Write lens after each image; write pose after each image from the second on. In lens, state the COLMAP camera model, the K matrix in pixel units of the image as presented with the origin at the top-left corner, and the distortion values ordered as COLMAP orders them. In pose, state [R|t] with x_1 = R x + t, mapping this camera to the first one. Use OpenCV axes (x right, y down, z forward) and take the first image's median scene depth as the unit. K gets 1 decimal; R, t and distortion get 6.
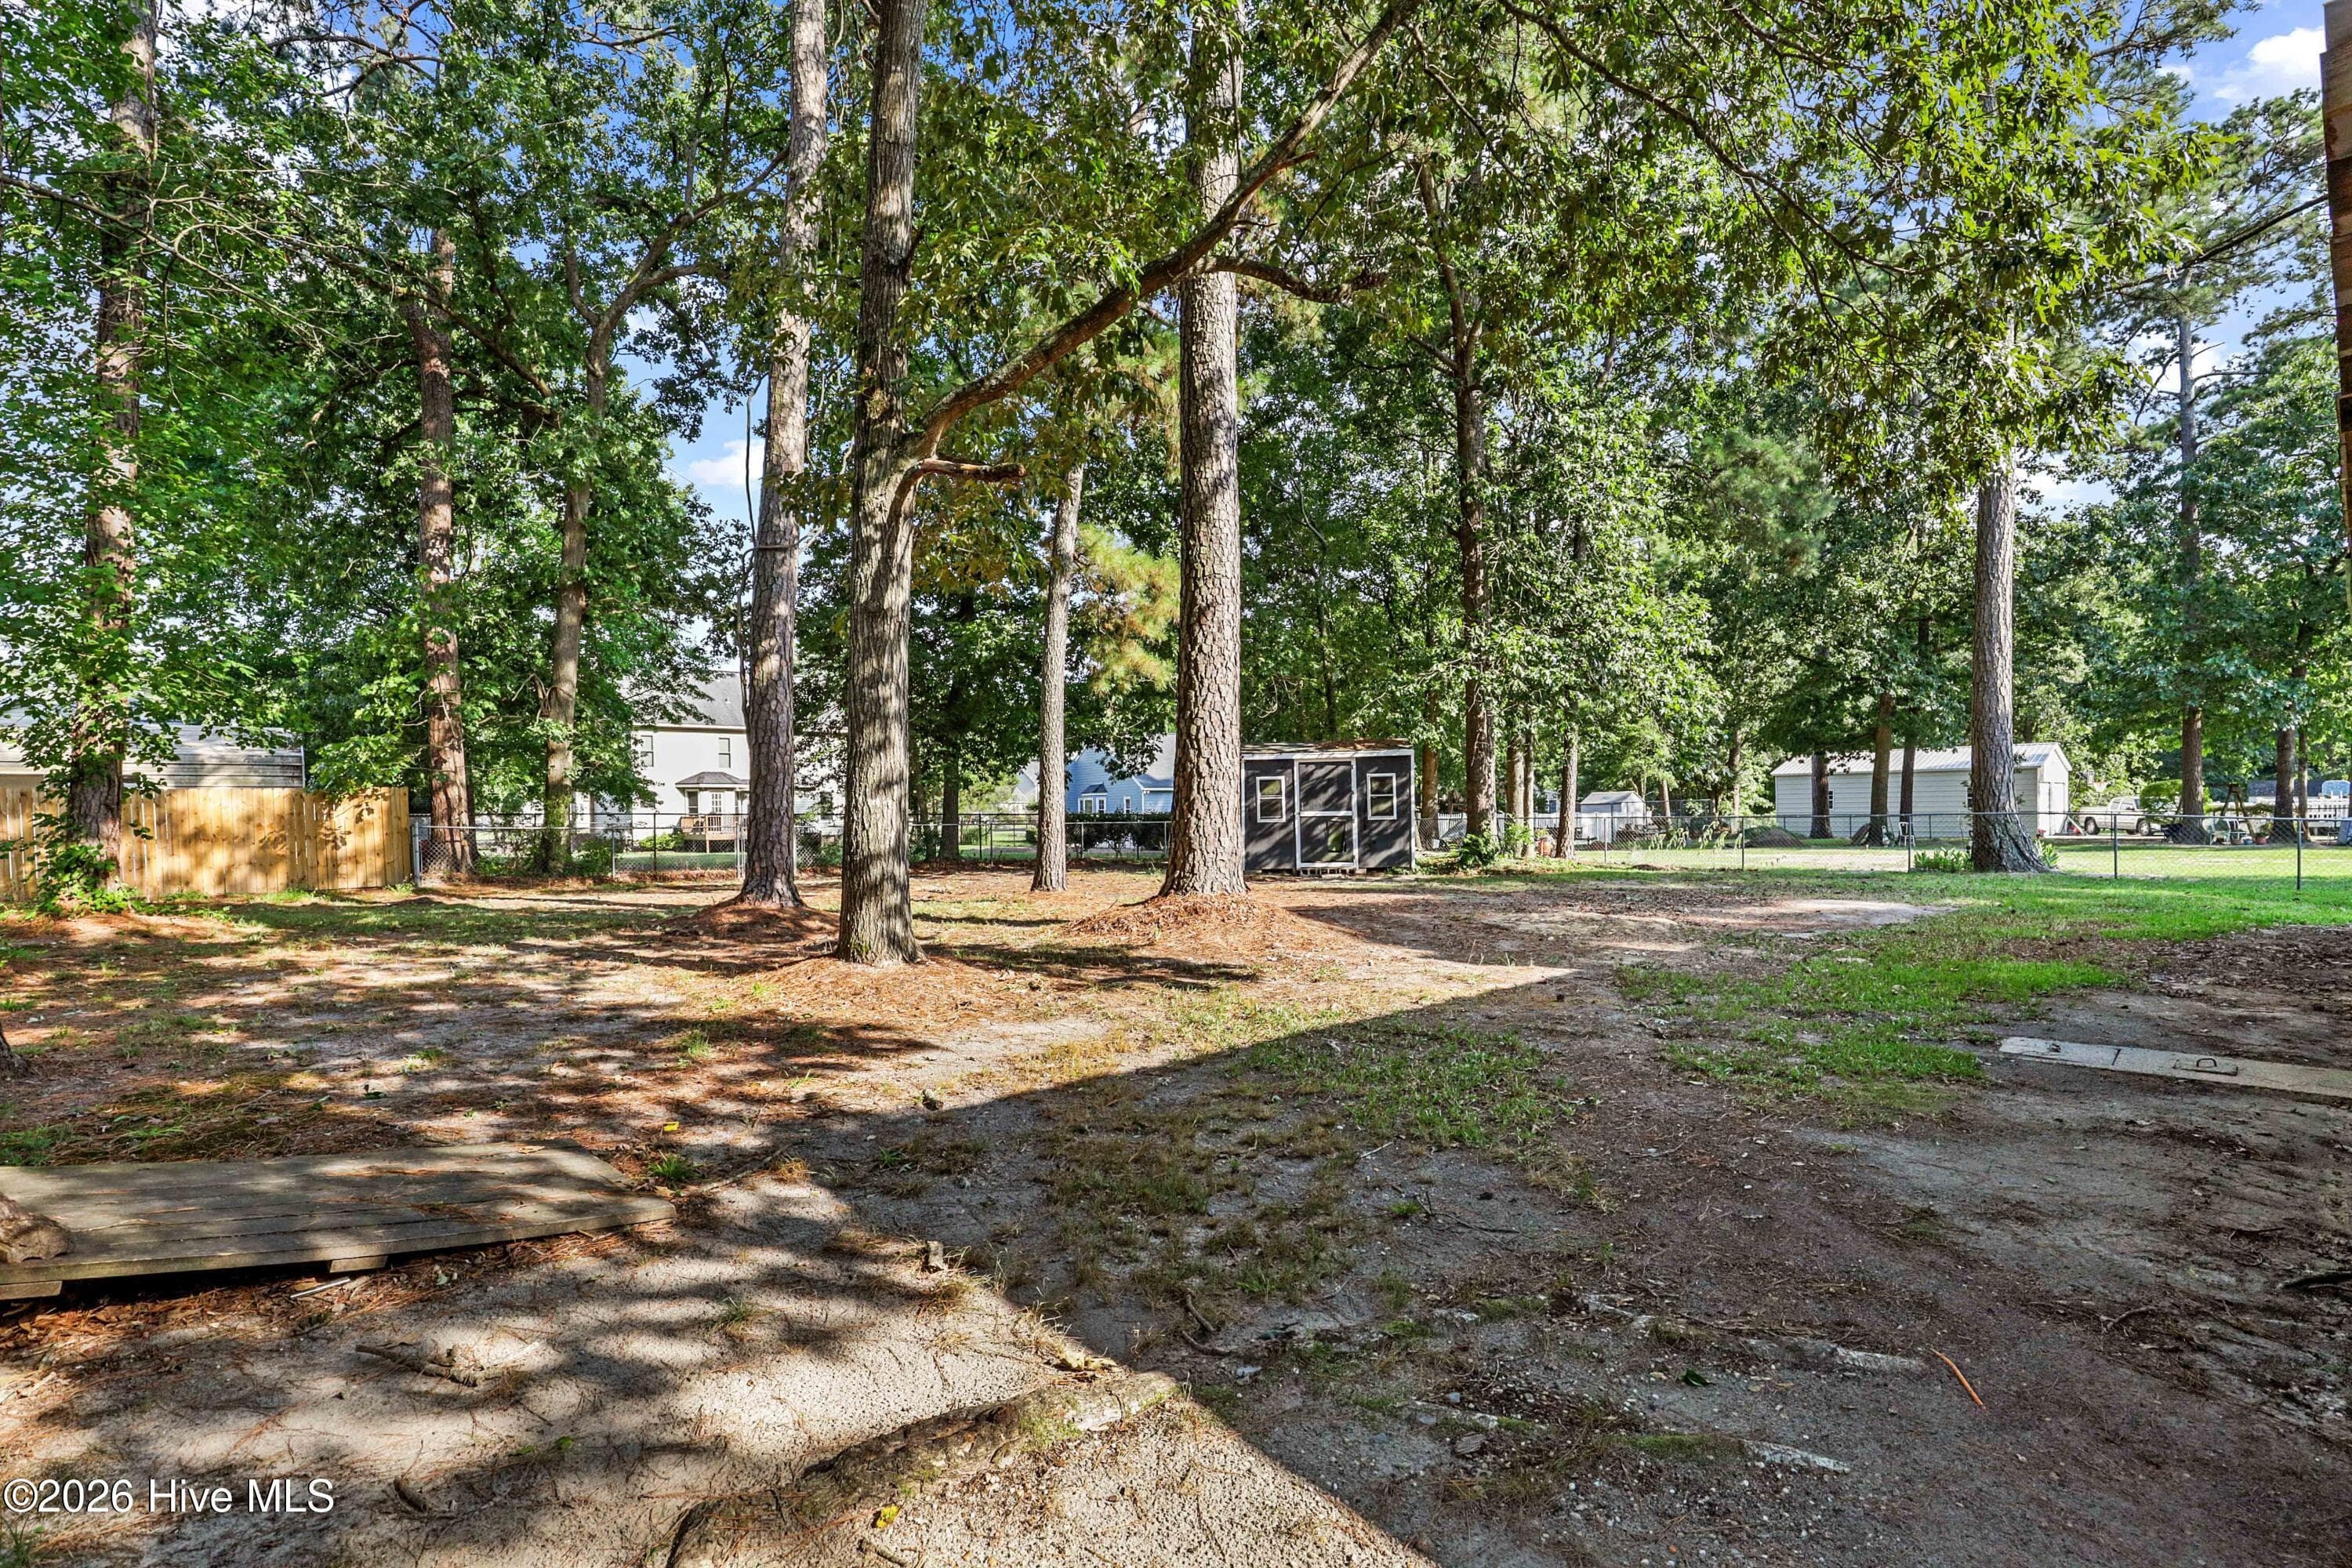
lens RADIAL K [[1162.3, 0, 1053.4], [0, 1162.3, 784.2], [0, 0, 1]] dist [-0.019006, -0.000199]
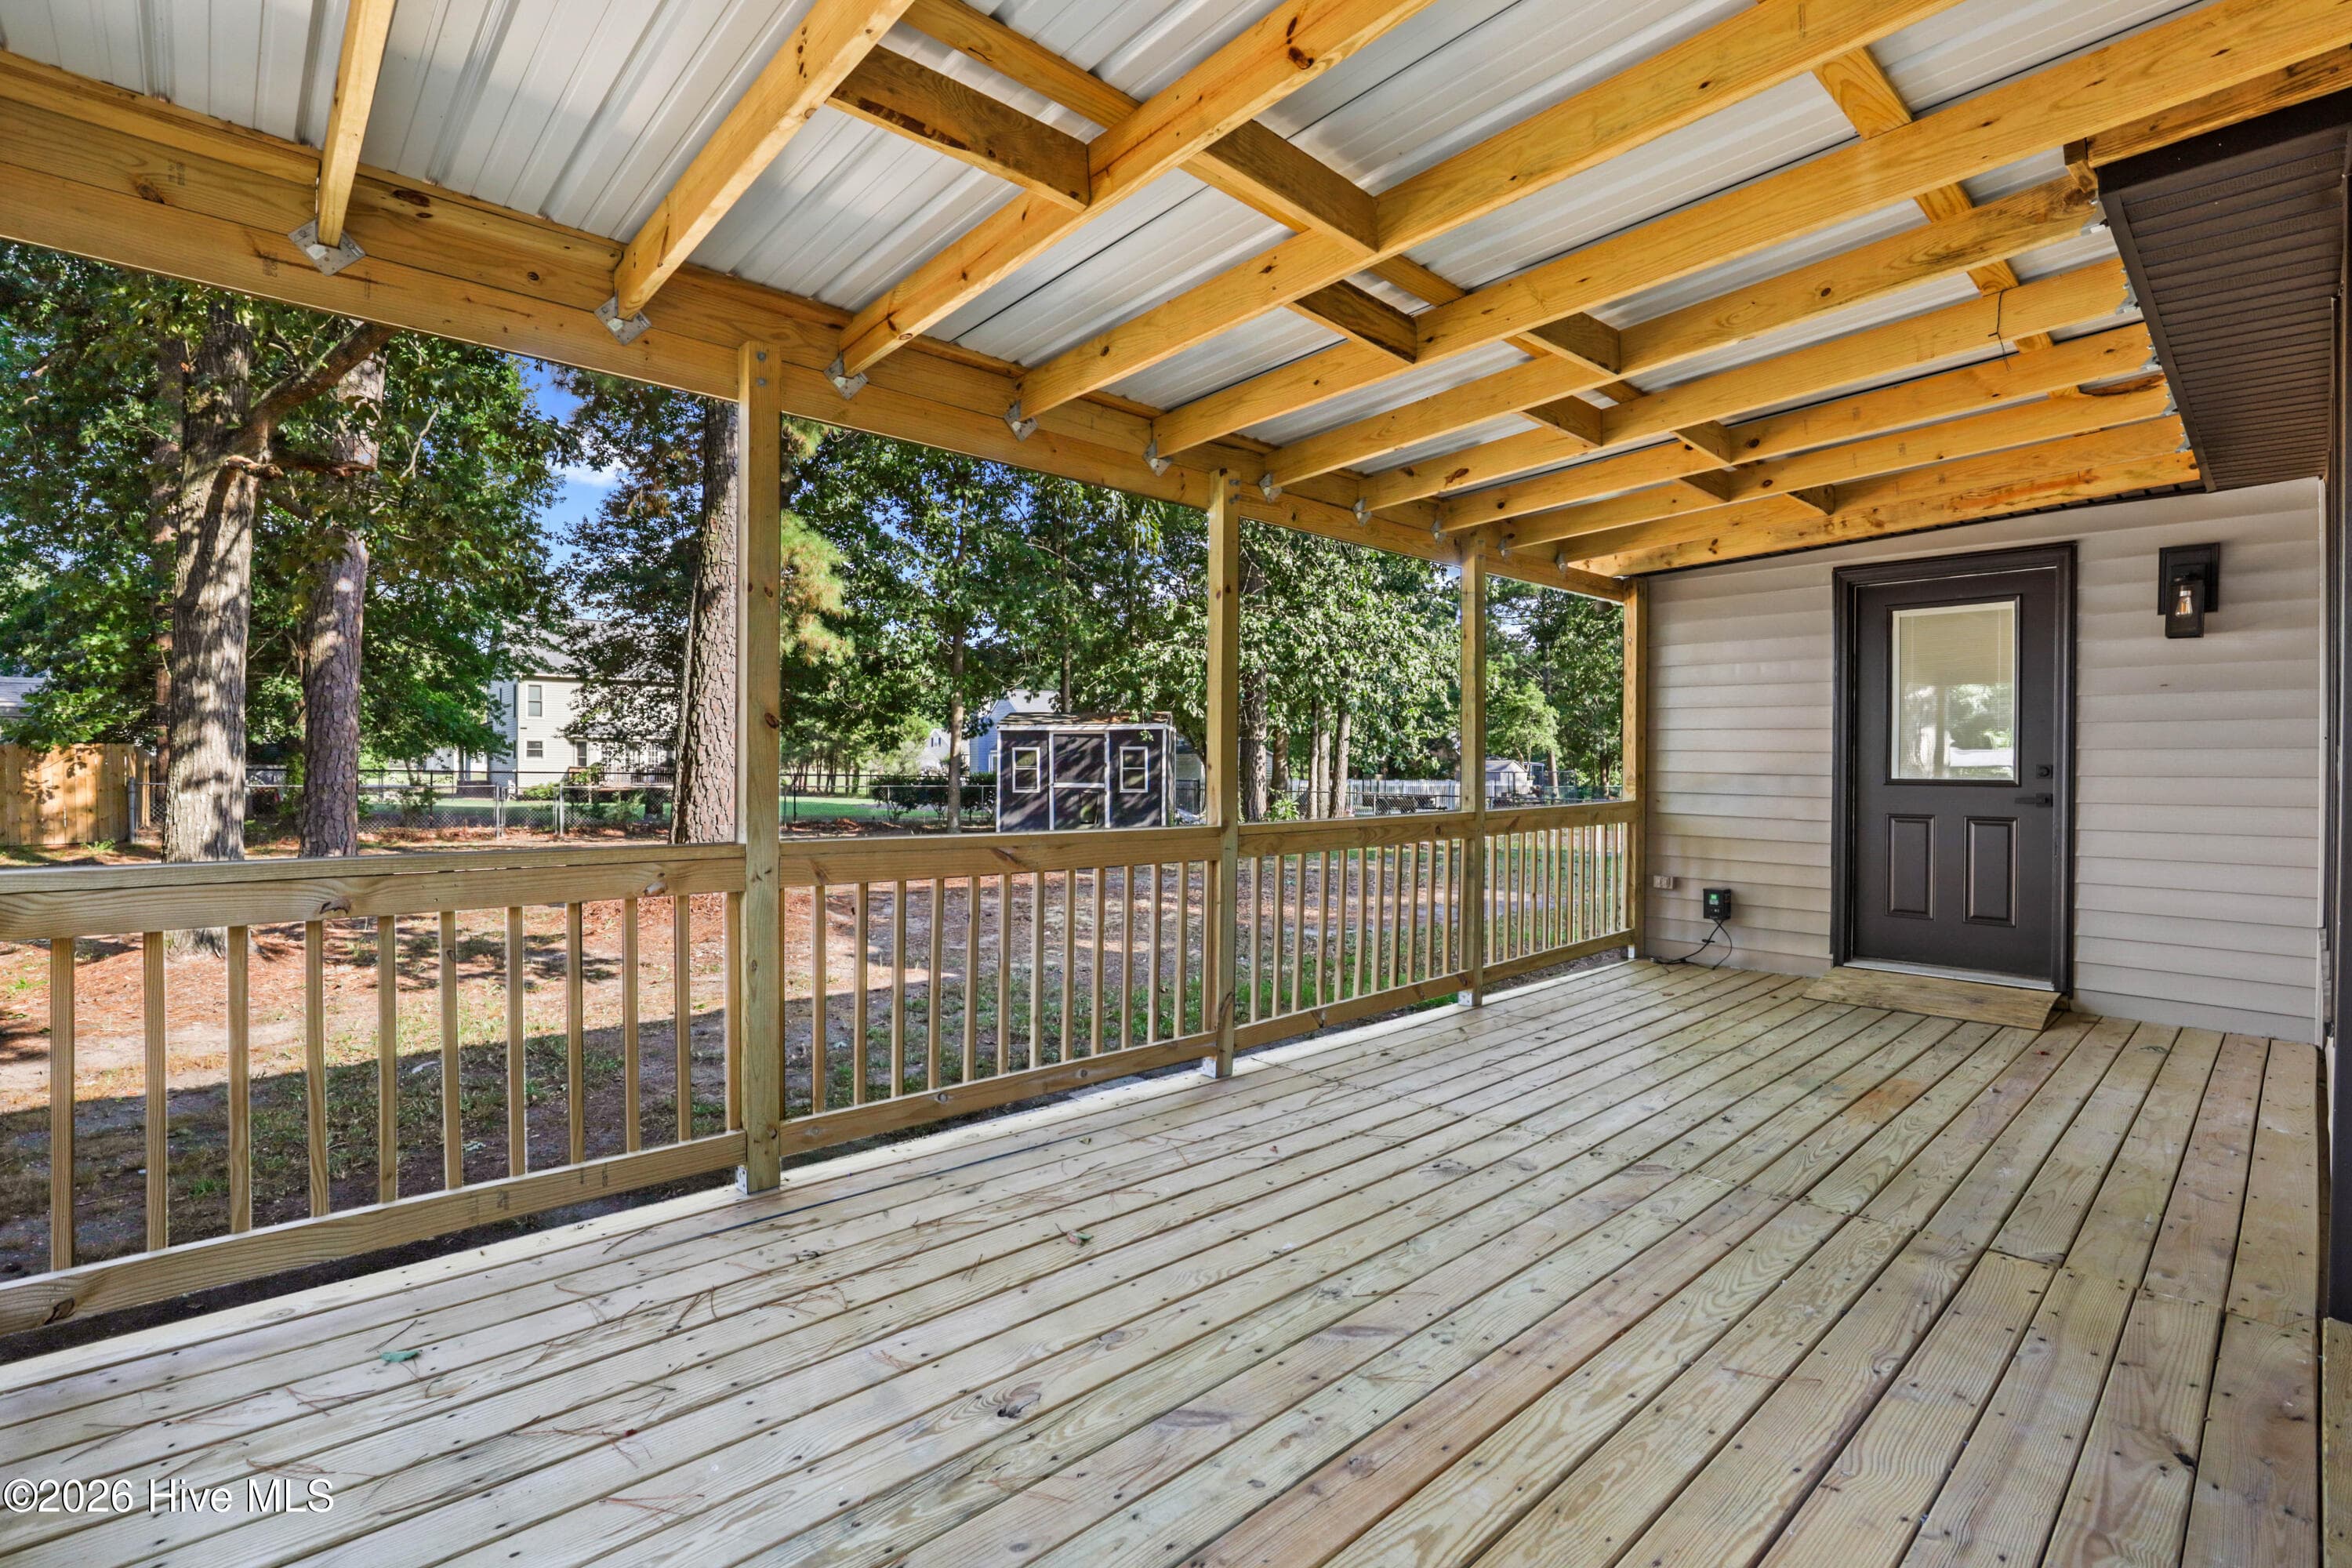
lens RADIAL K [[1162.3, 0, 1053.4], [0, 1162.3, 784.2], [0, 0, 1]] dist [-0.019006, -0.000199]
pose [[0.999711, 0.018747, 0.015036, 0.197923], [-0.019355, 0.998958, 0.041340, -0.017128], [-0.014245, -0.041619, 0.999032, -0.005141]]
